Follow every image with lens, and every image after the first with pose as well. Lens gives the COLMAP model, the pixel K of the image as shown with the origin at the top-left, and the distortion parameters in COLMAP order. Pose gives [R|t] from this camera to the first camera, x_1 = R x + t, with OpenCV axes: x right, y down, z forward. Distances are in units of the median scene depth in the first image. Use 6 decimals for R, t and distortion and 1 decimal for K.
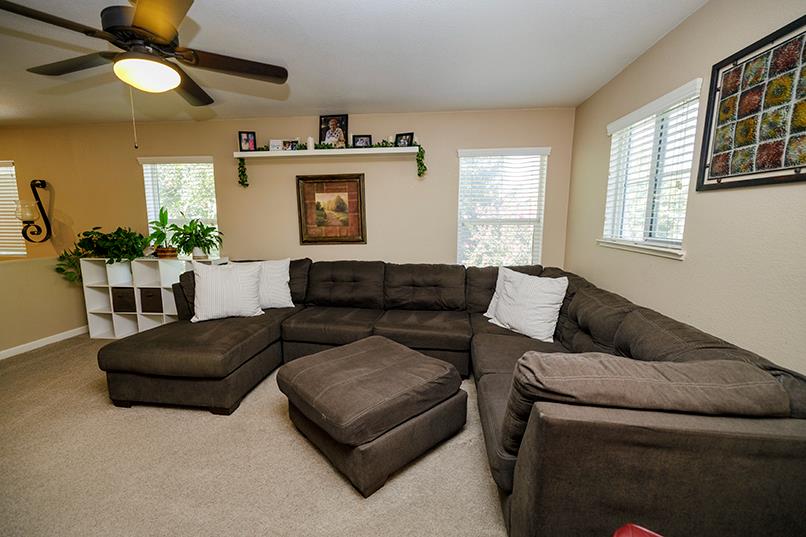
lens RADIAL K [[335.6, 0, 405.2], [0, 335.6, 257.8], [0, 0, 1]] dist [-0.001666, -0.000183]
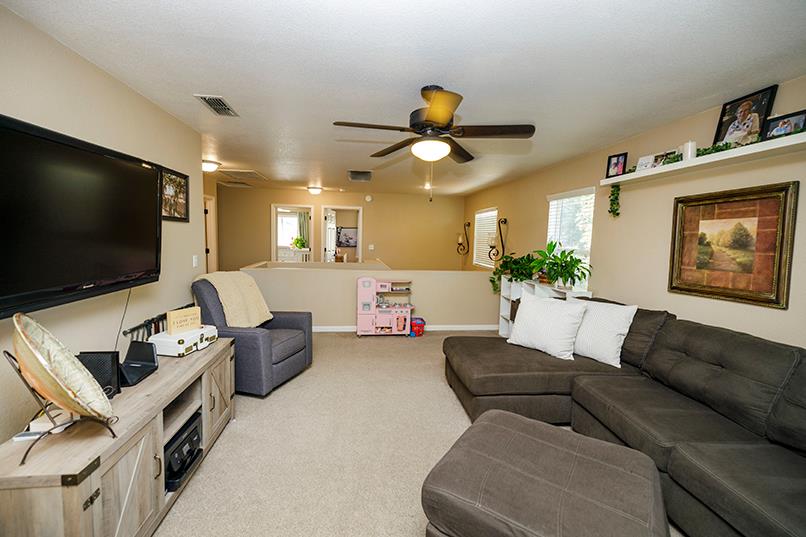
lens RADIAL K [[335.6, 0, 403.4], [0, 335.6, 267.1], [0, 0, 1]] dist [-0.001666, -0.000183]
pose [[0.250817, 0.092439, -0.963611, 0.247505], [-0.145354, 0.987741, 0.056920, -0.050683], [0.957060, 0.125788, 0.261178, 0.258877]]
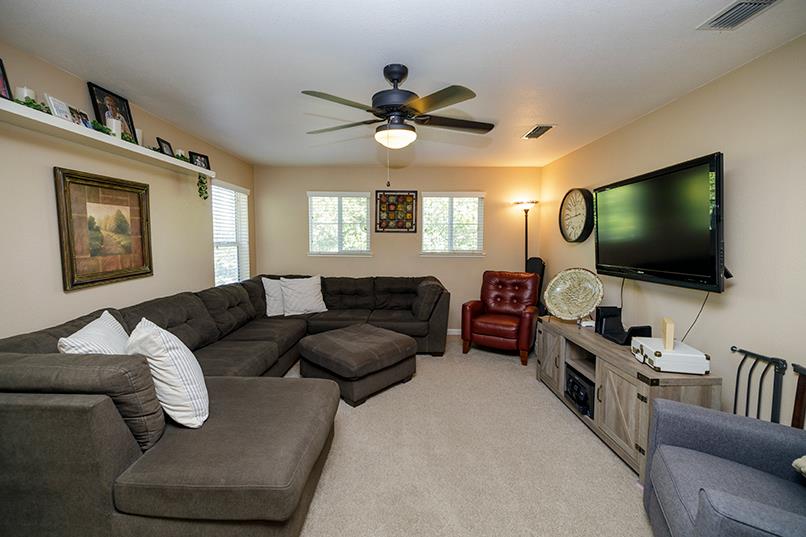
lens RADIAL K [[335.6, 0, 399.8], [0, 335.6, 266.1], [0, 0, 1]] dist [-0.001666, -0.000183]
pose [[-0.109502, -0.079054, 0.990838, -0.945604], [0.117345, 0.988833, 0.091862, -0.068094], [-0.987036, 0.126329, -0.099003, 0.519598]]
